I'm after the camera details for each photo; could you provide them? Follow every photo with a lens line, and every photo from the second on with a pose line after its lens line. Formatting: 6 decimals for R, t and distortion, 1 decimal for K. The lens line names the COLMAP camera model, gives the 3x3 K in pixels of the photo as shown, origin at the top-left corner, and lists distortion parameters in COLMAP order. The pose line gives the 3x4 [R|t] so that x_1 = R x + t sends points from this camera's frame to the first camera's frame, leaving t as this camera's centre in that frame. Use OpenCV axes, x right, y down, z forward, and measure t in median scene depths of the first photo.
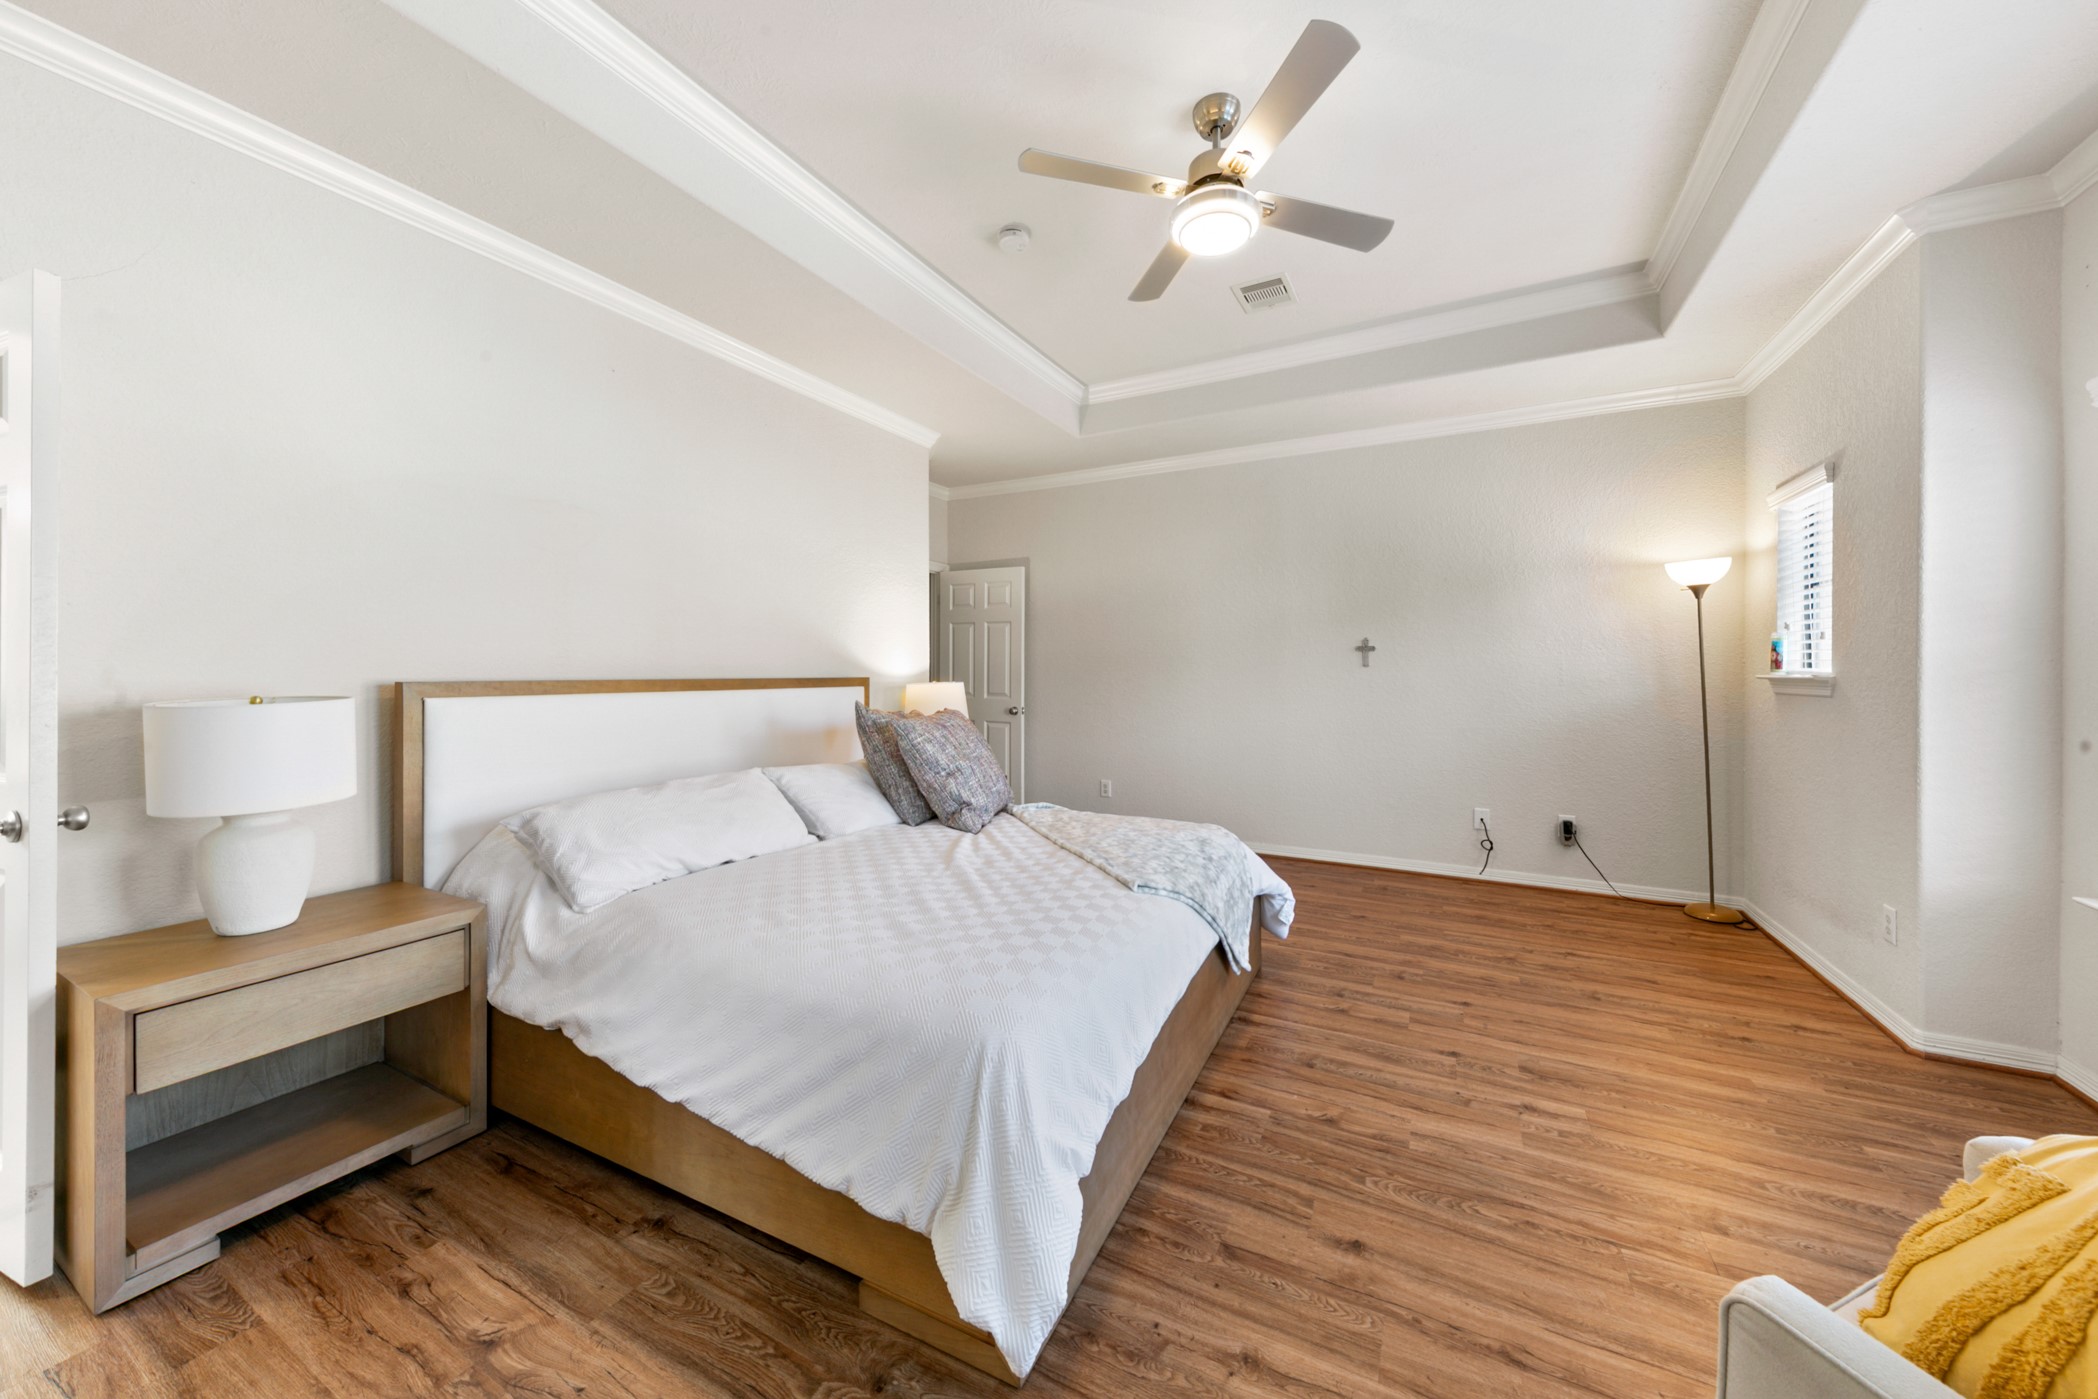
lens RADIAL K [[722.1, 0, 1075.9], [0, 722.1, 663.3], [0, 0, 1]] dist [0.006649, -0.002343]
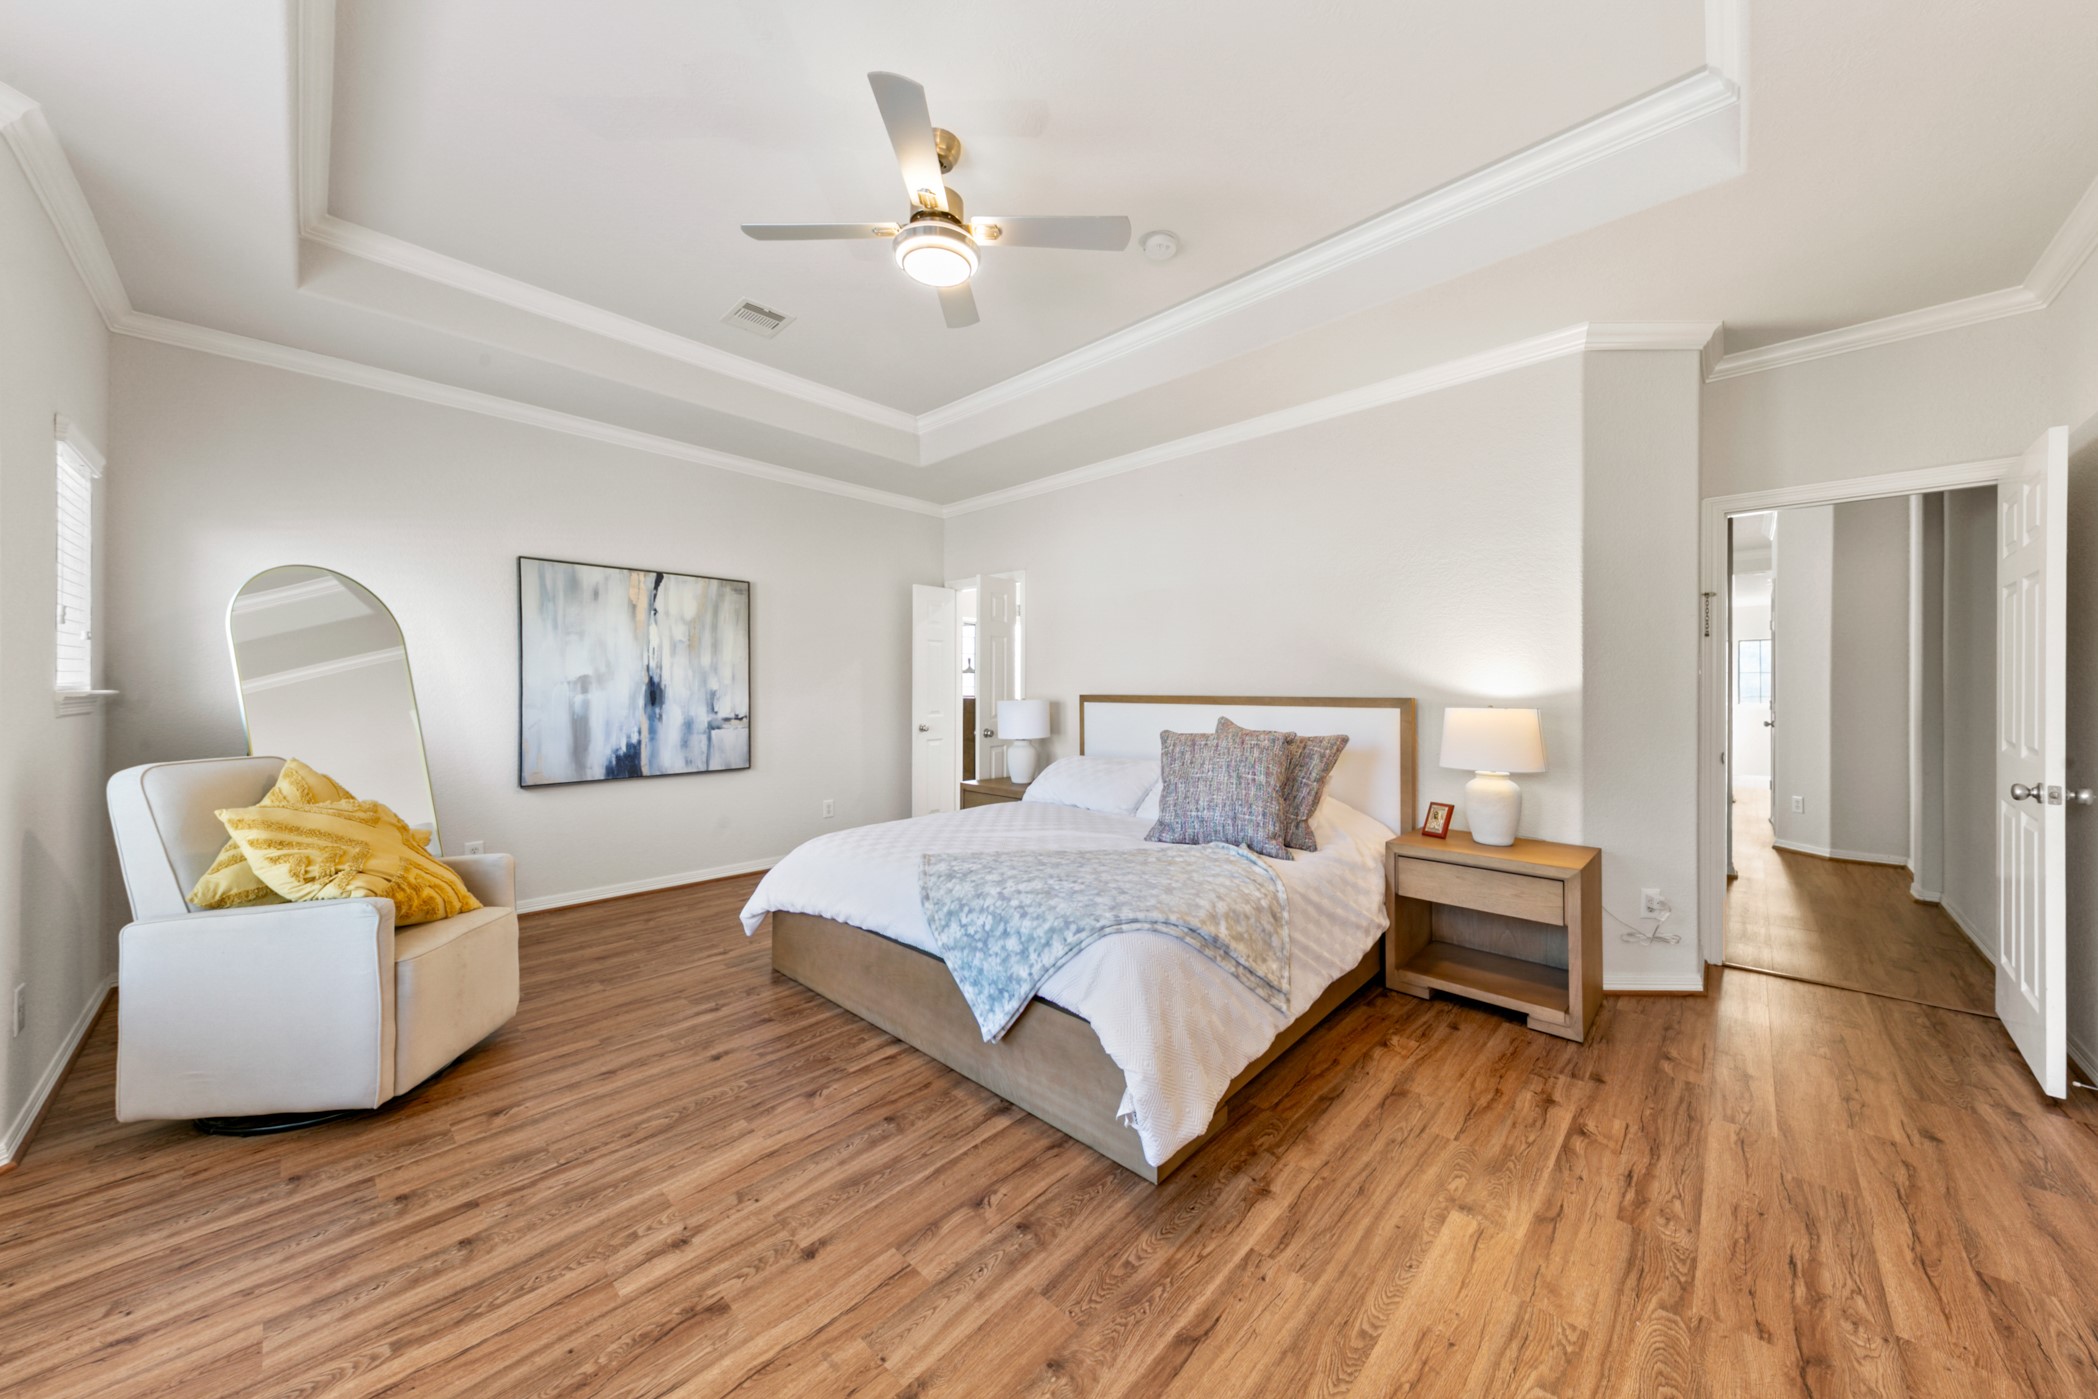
lens RADIAL K [[722.1, 0, 1037.4], [0, 722.1, 690.8], [0, 0, 1]] dist [0.006649, -0.002343]
pose [[-0.289537, 0.004352, -0.957157, 1.215373], [-0.000847, 0.999988, 0.004803, 0.012512], [0.957167, 0.002201, -0.289530, 1.536995]]
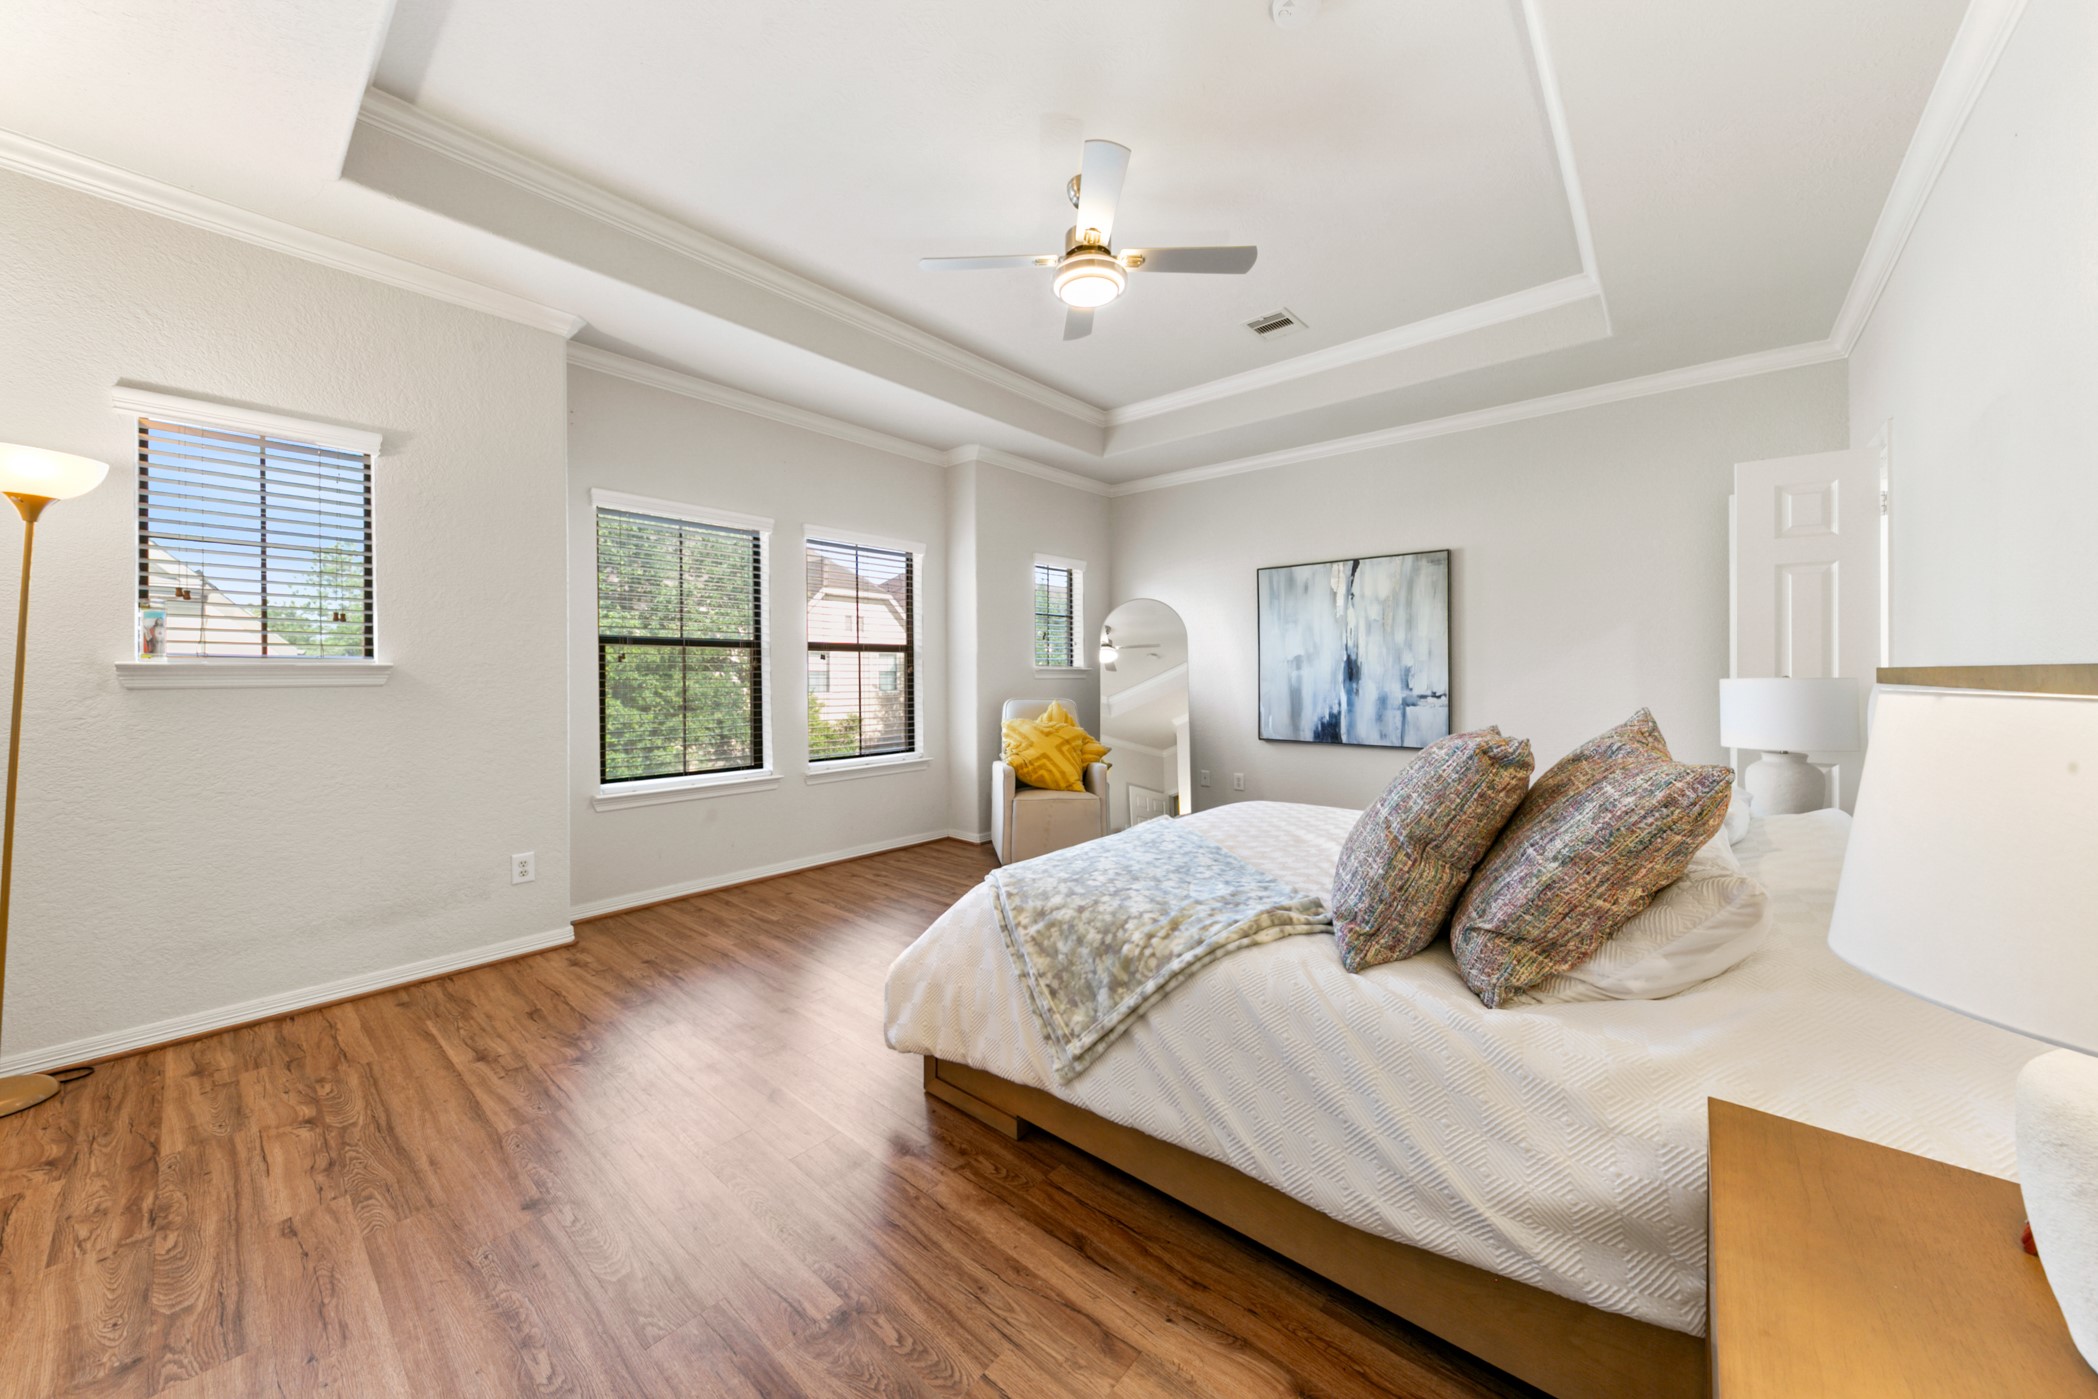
lens RADIAL K [[722.1, 0, 1046.4], [0, 722.1, 678.1], [0, 0, 1]] dist [0.006649, -0.002343]
pose [[-0.973355, -0.000473, 0.229303, -0.009736], [0.000721, 0.999987, 0.005121, 0.044063], [-0.229302, 0.005150, -0.973342, 2.321907]]
